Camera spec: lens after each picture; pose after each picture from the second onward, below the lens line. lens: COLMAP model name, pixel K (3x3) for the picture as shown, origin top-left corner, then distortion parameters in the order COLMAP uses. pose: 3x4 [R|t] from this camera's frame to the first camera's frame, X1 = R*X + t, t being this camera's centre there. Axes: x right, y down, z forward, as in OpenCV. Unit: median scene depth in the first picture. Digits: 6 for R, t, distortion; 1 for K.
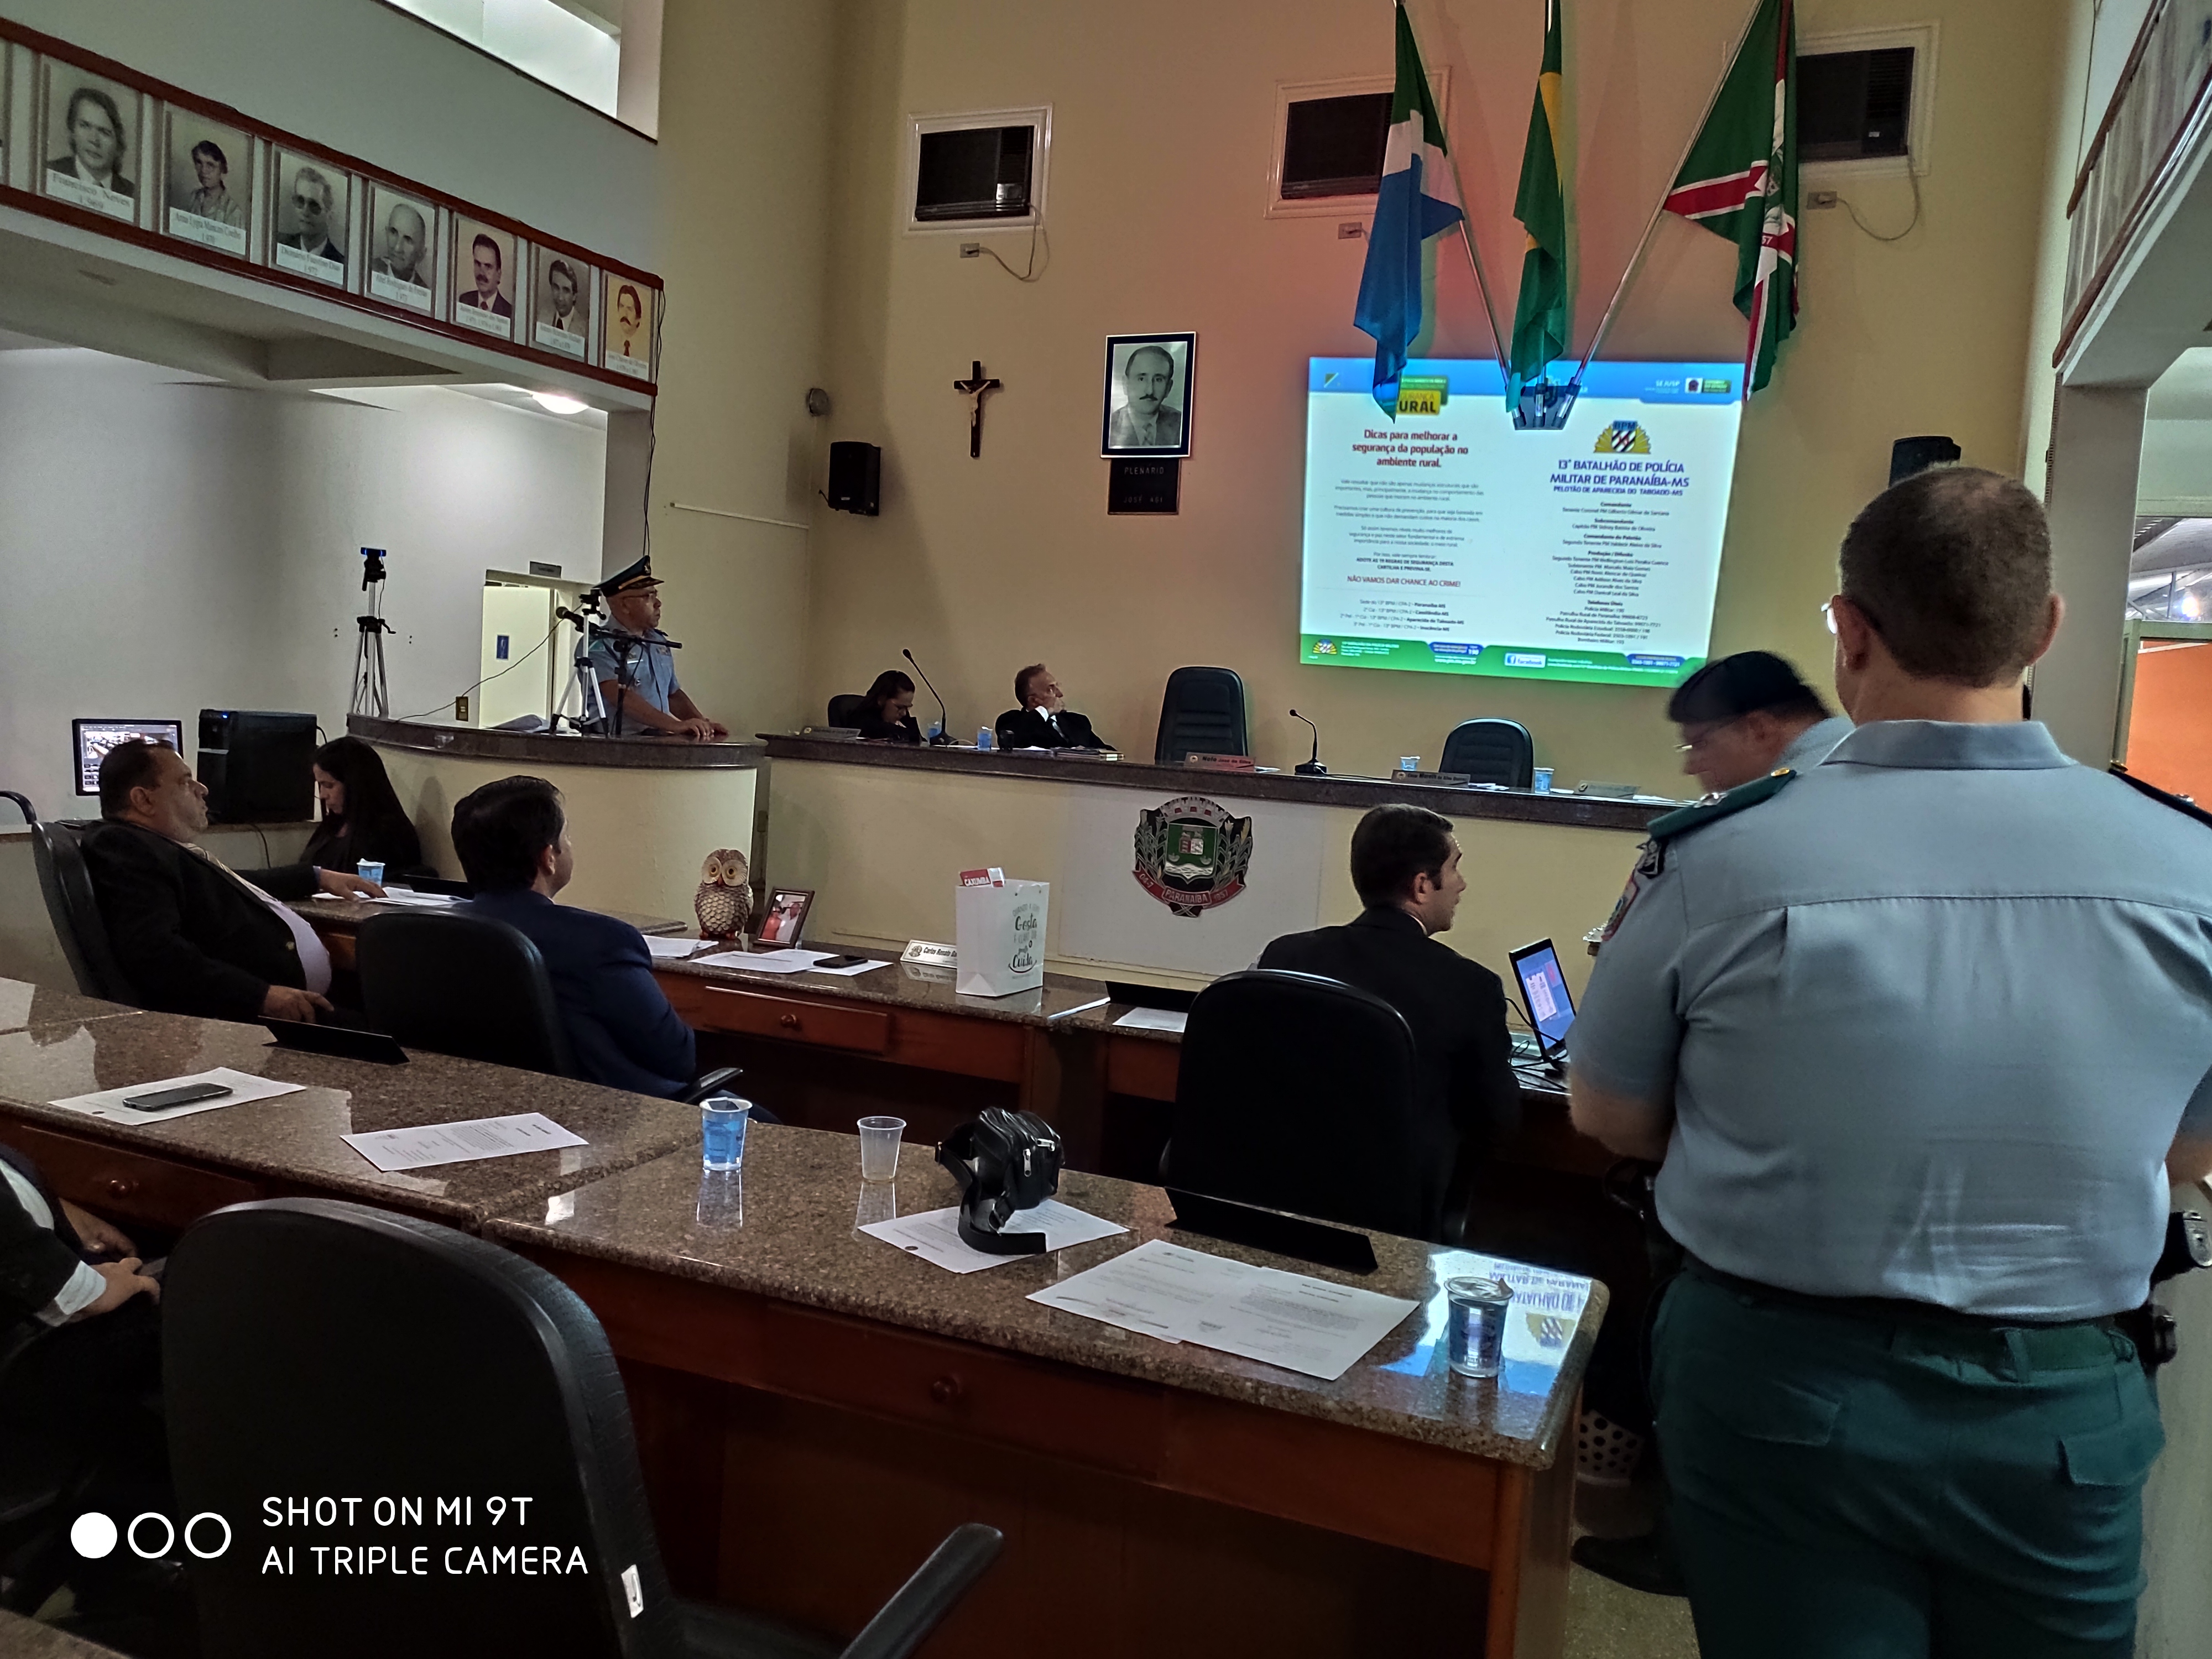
lens RADIAL K [[1665.7, 0, 1106.0], [0, 1665.7, 829.5], [0, 0, 1]] dist [0.088462, -0.129704]
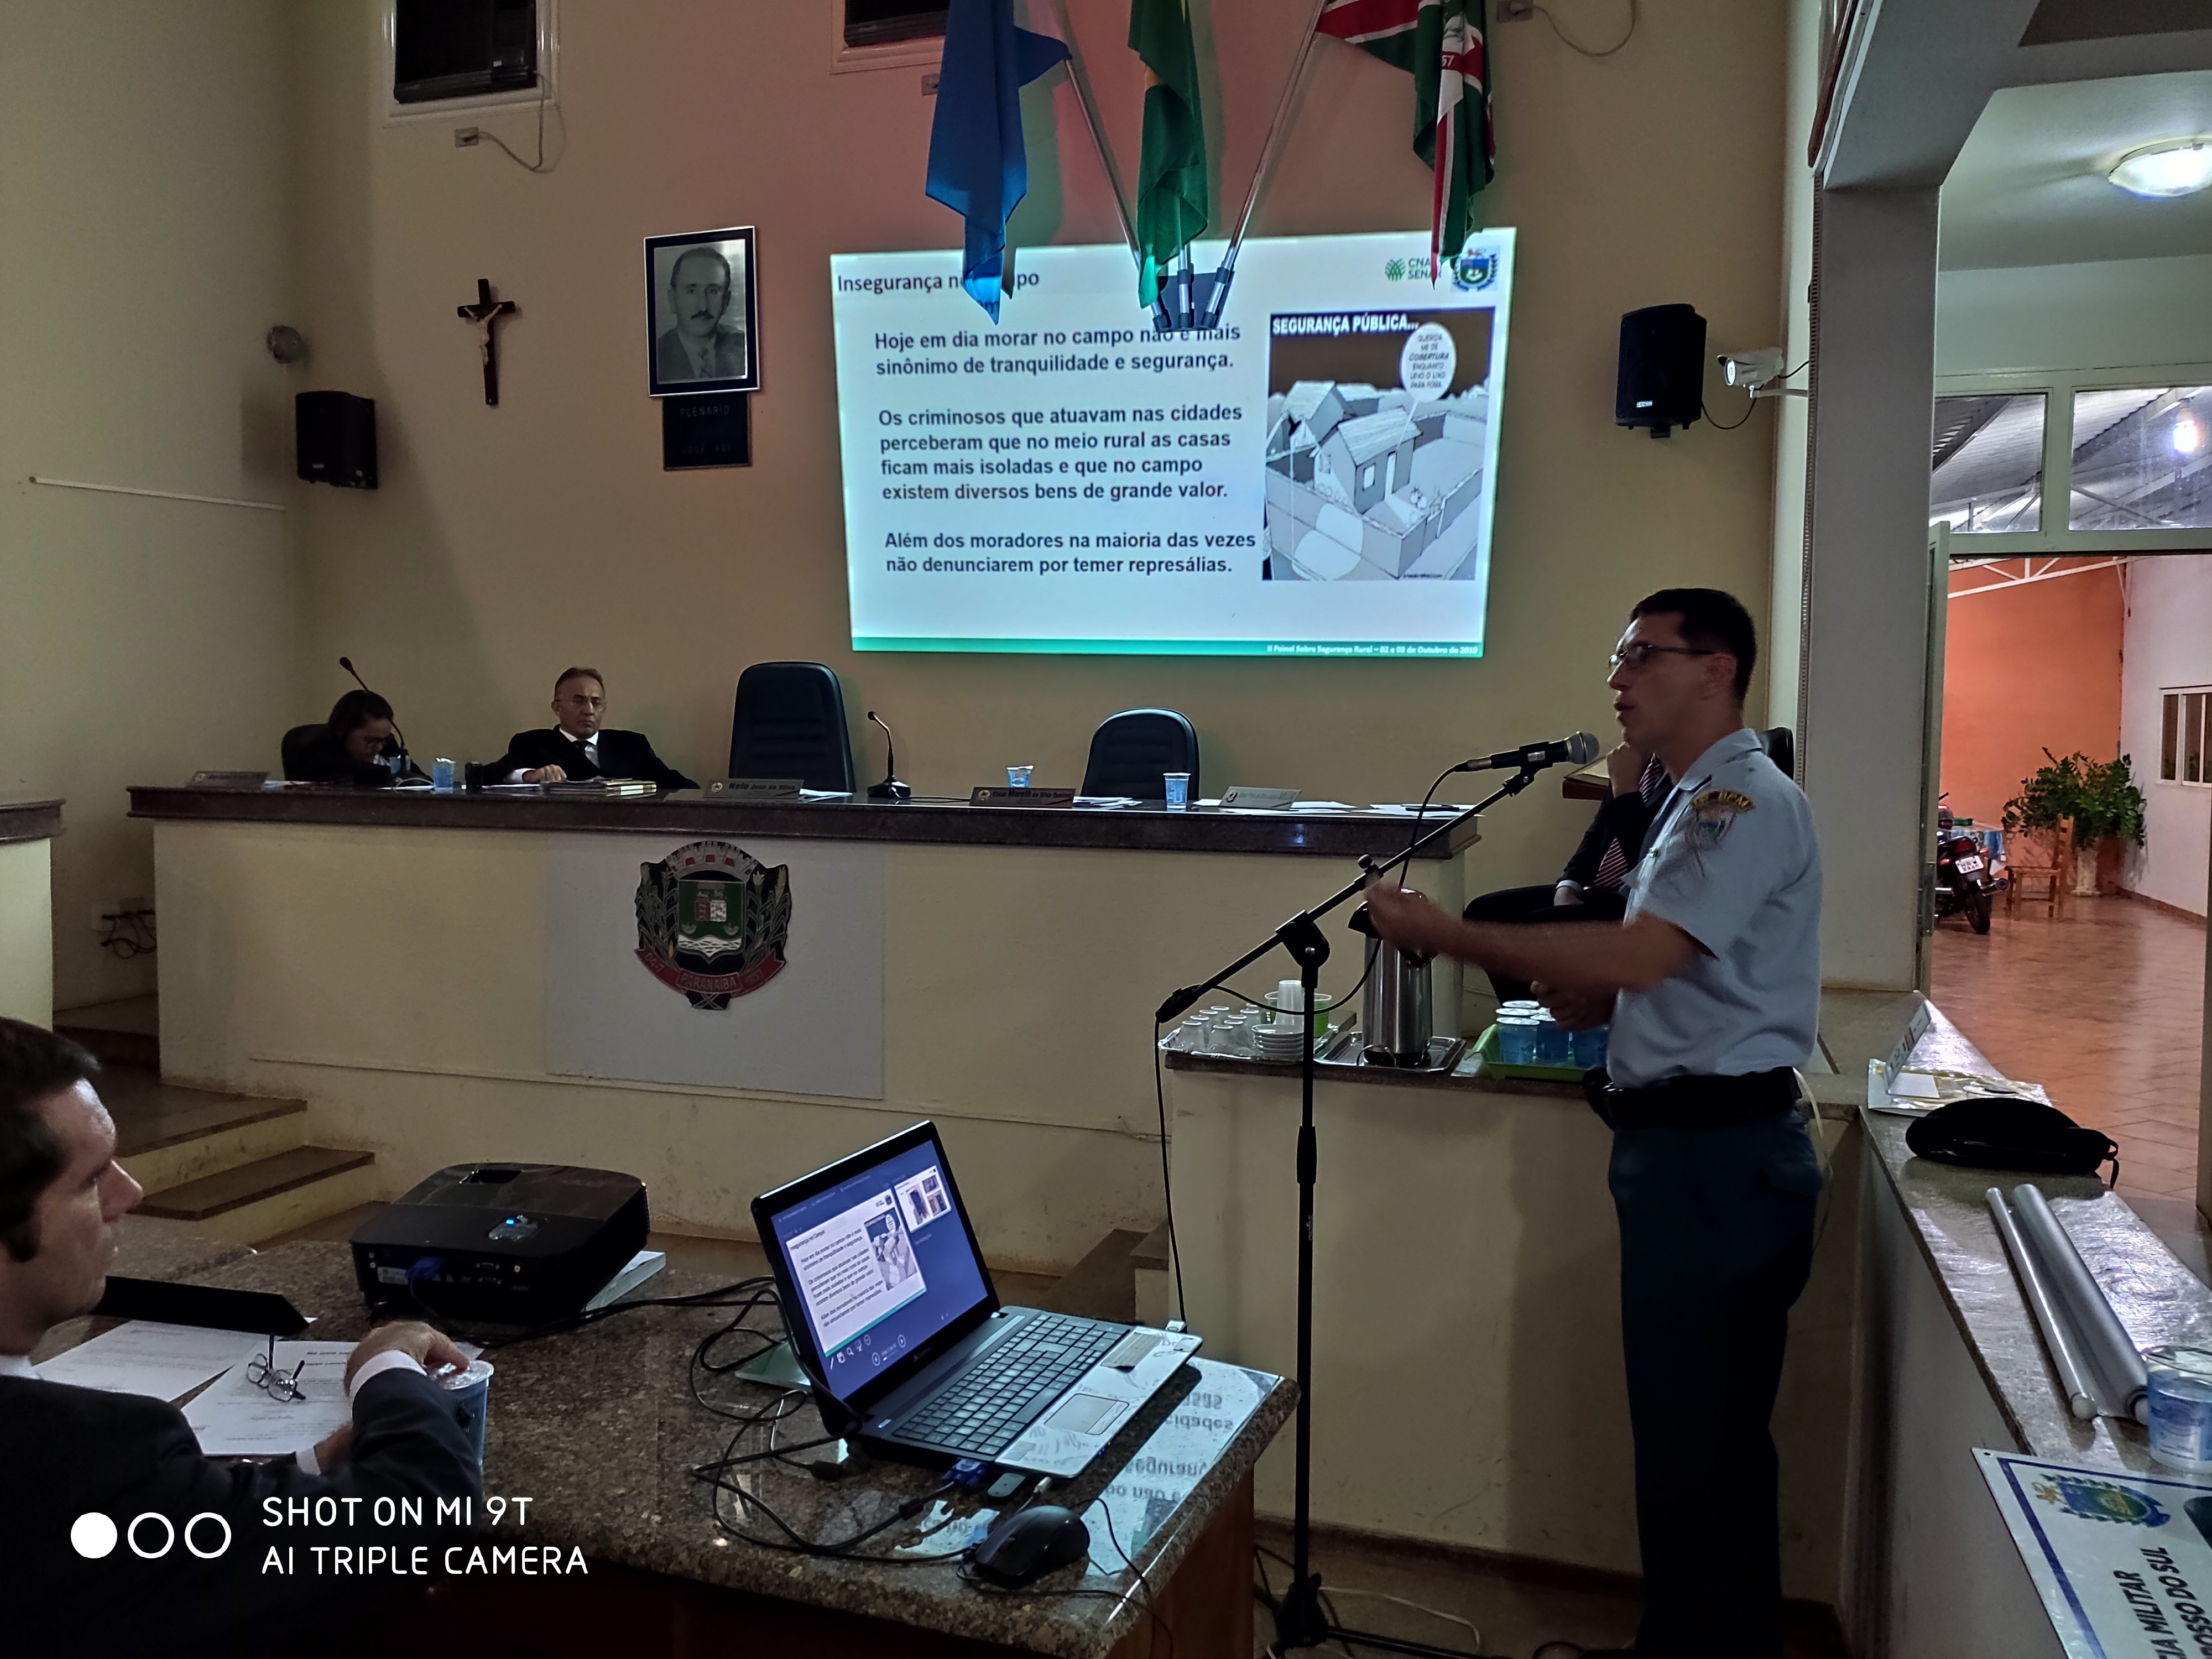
lens RADIAL K [[1665.7, 0, 1106.0], [0, 1665.7, 829.5], [0, 0, 1]] dist [0.088462, -0.129704]
pose [[0.994615, -0.062658, 0.082548, 0.150089], [0.062992, 0.998013, -0.001442, -0.011957], [-0.082294, 0.006634, 0.996586, 0.251678]]
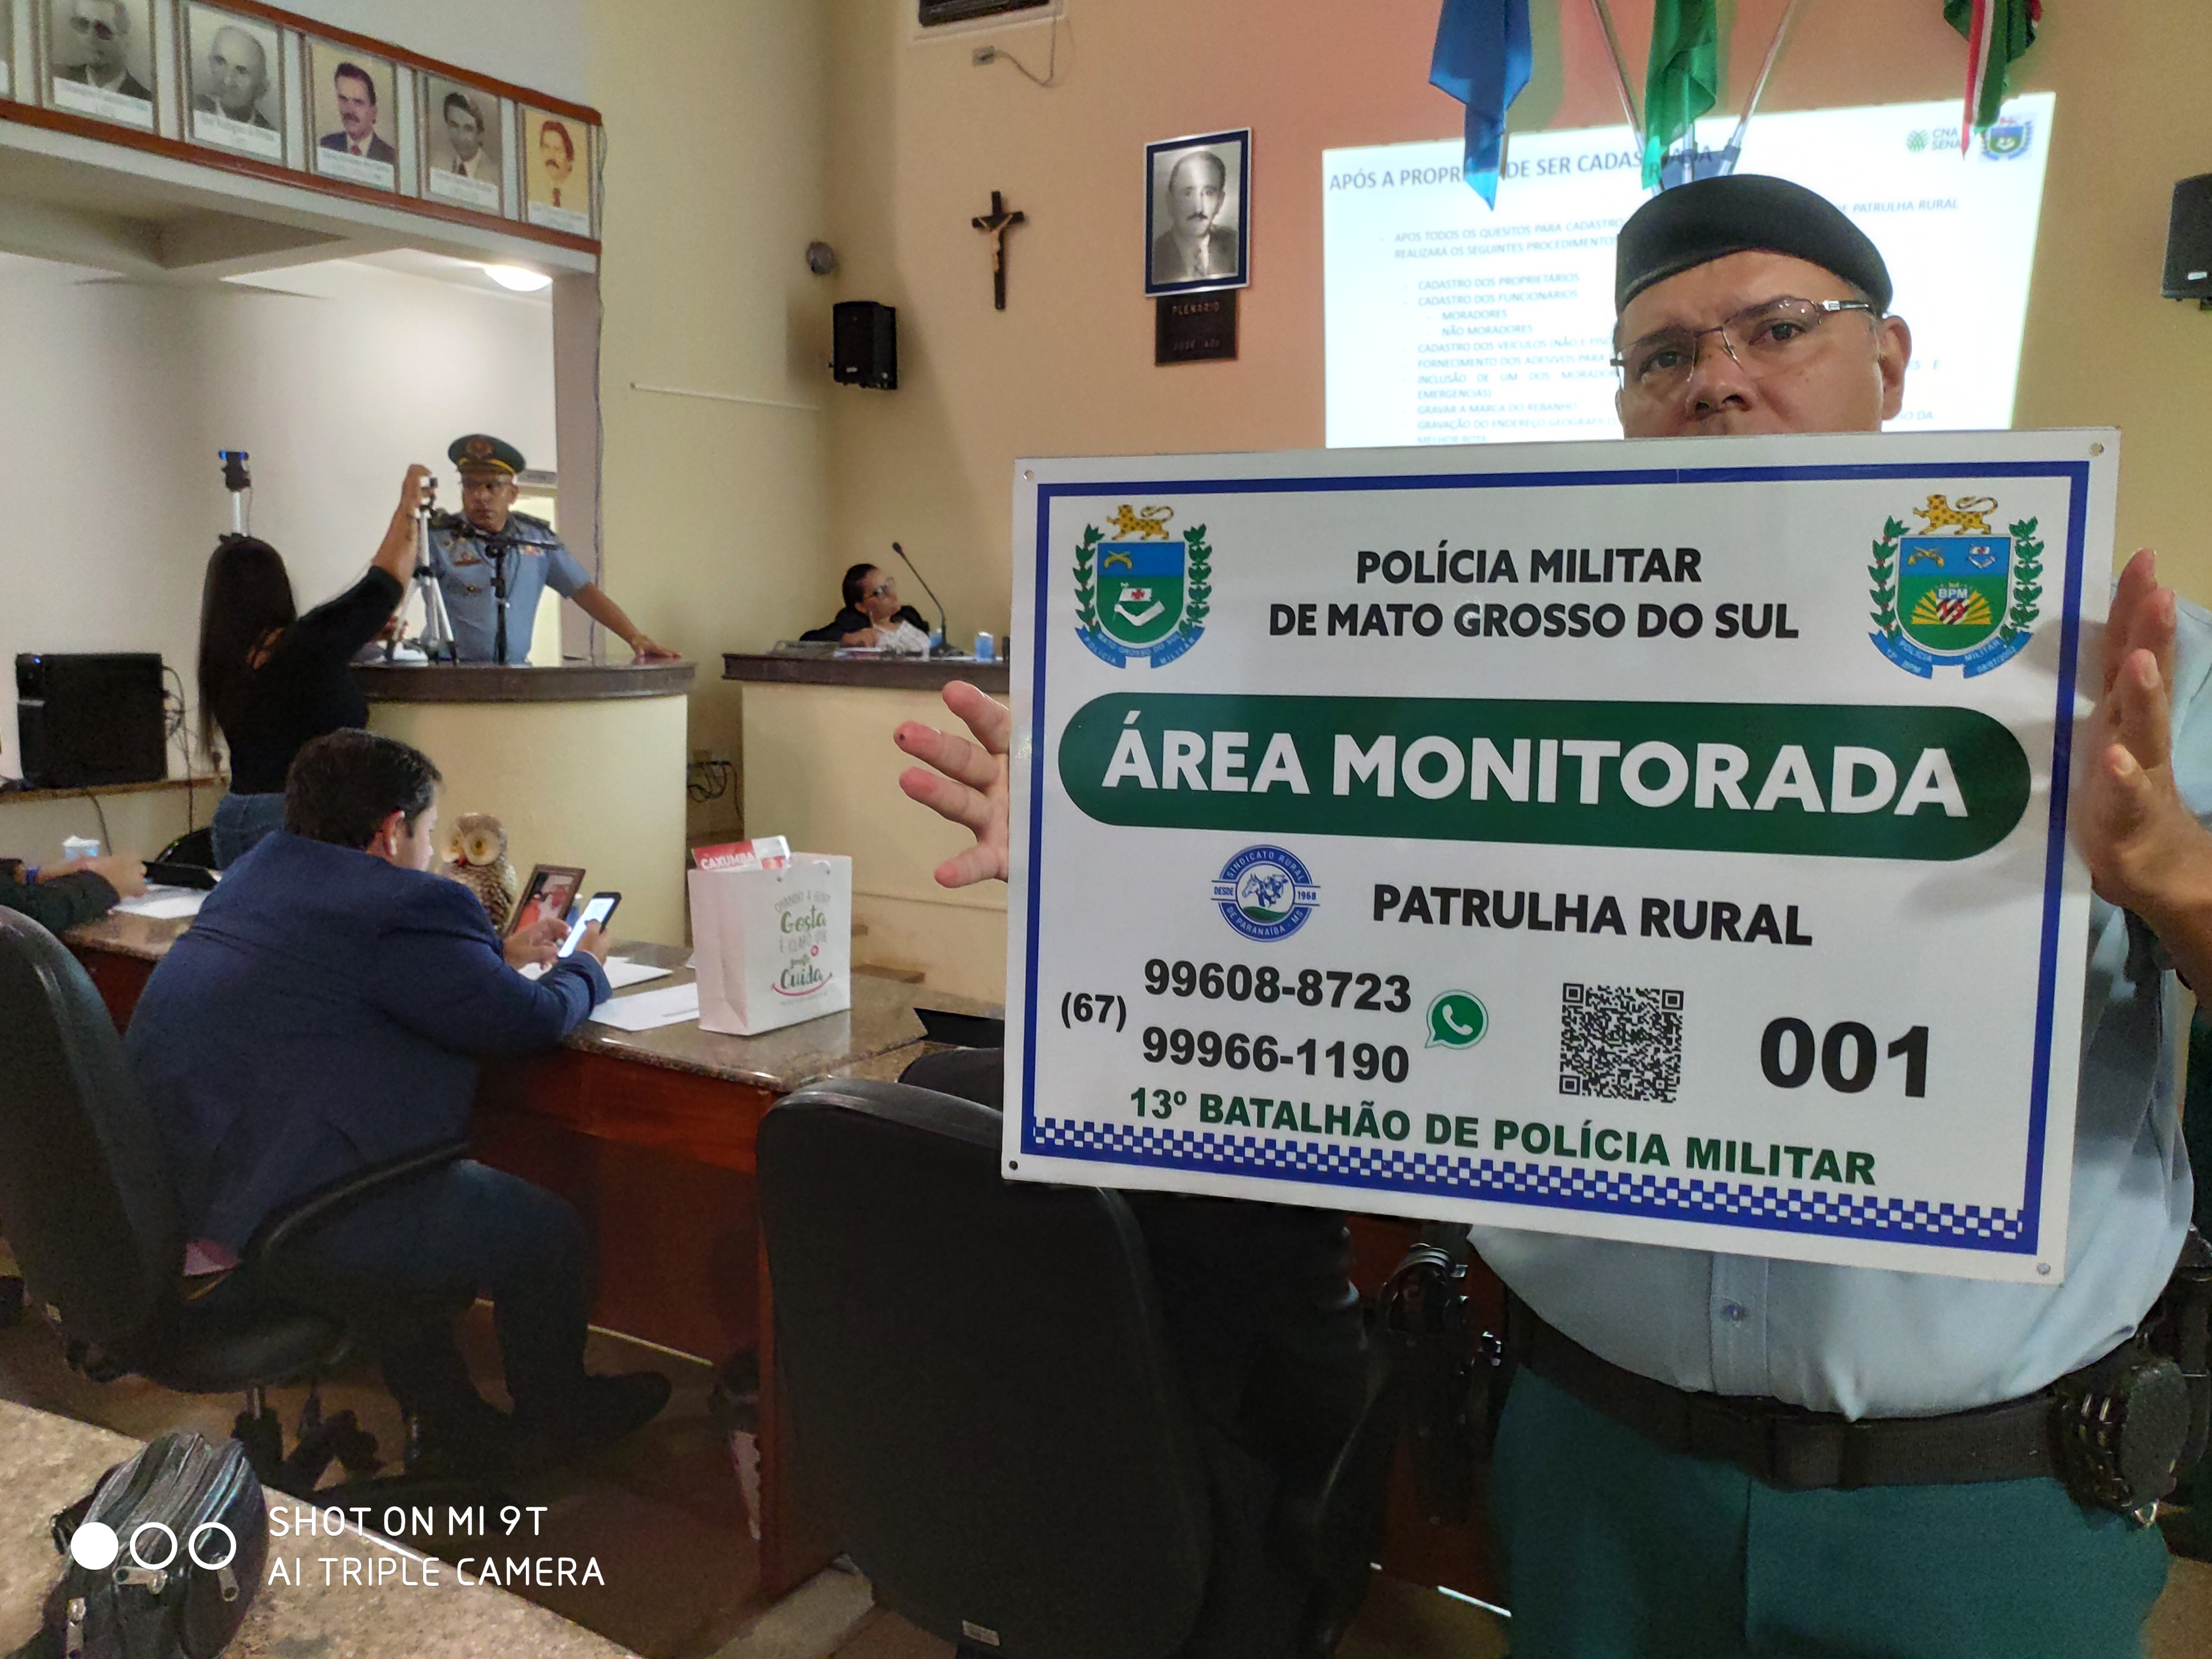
lens RADIAL K [[1665.7, 0, 1106.0], [0, 1665.7, 829.5], [0, 0, 1]] dist [0.088462, -0.129704]
pose [[0.991252, -0.031192, -0.128244, 0.088344], [0.038213, 0.997882, 0.052652, -0.006116], [0.126330, -0.057092, 0.990344, 0.193269]]
